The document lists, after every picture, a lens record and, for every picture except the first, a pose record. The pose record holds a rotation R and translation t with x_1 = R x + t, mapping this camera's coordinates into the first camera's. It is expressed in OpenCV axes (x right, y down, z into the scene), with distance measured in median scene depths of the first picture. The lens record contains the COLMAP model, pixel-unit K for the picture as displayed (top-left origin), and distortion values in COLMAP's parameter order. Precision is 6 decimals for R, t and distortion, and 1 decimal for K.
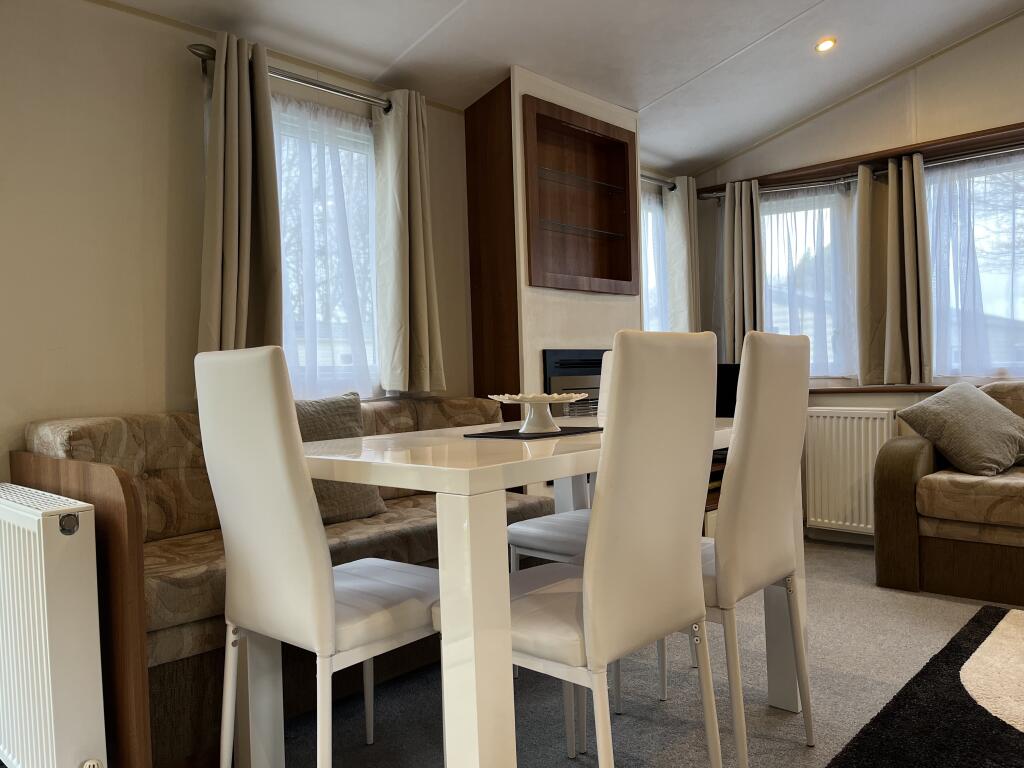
lens RADIAL K [[772.5, 0, 512.0], [0, 772.5, 384.0], [0, 0, 1]] dist [0.085409, -0.120409]
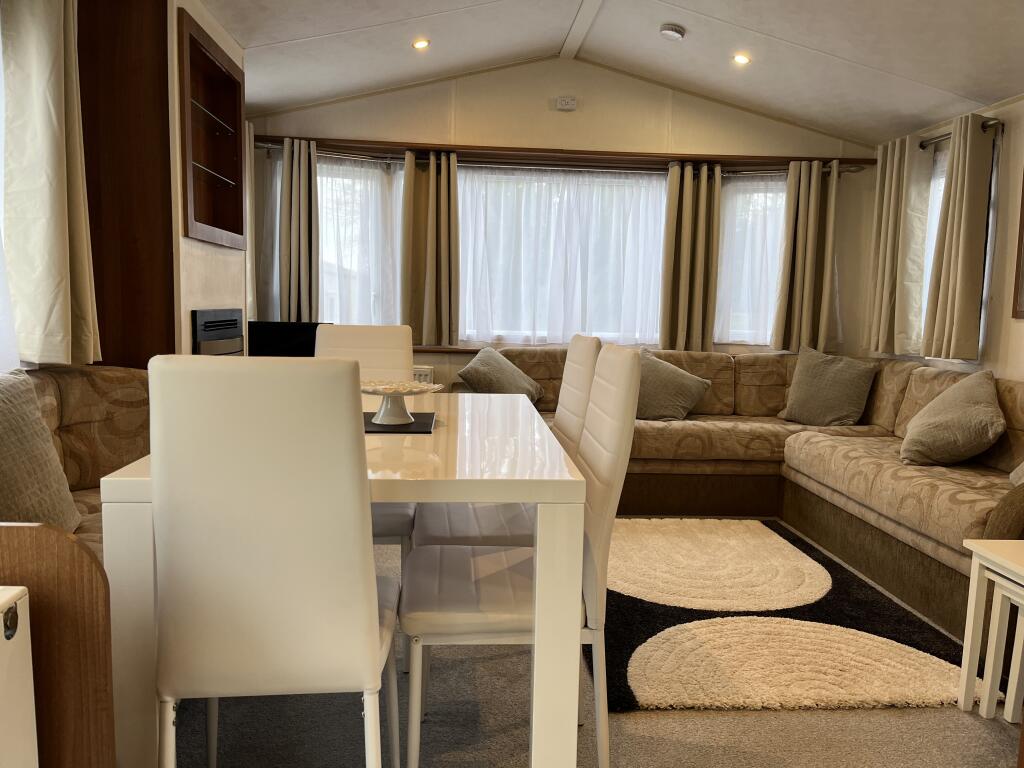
lens RADIAL K [[772.5, 0, 512.0], [0, 772.5, 384.0], [0, 0, 1]] dist [0.085409, -0.120409]
pose [[0.679223, -0.027579, 0.733414, -0.304213], [-0.039671, 0.996453, 0.074210, -0.034562], [-0.732859, -0.079501, 0.675720, 0.106759]]
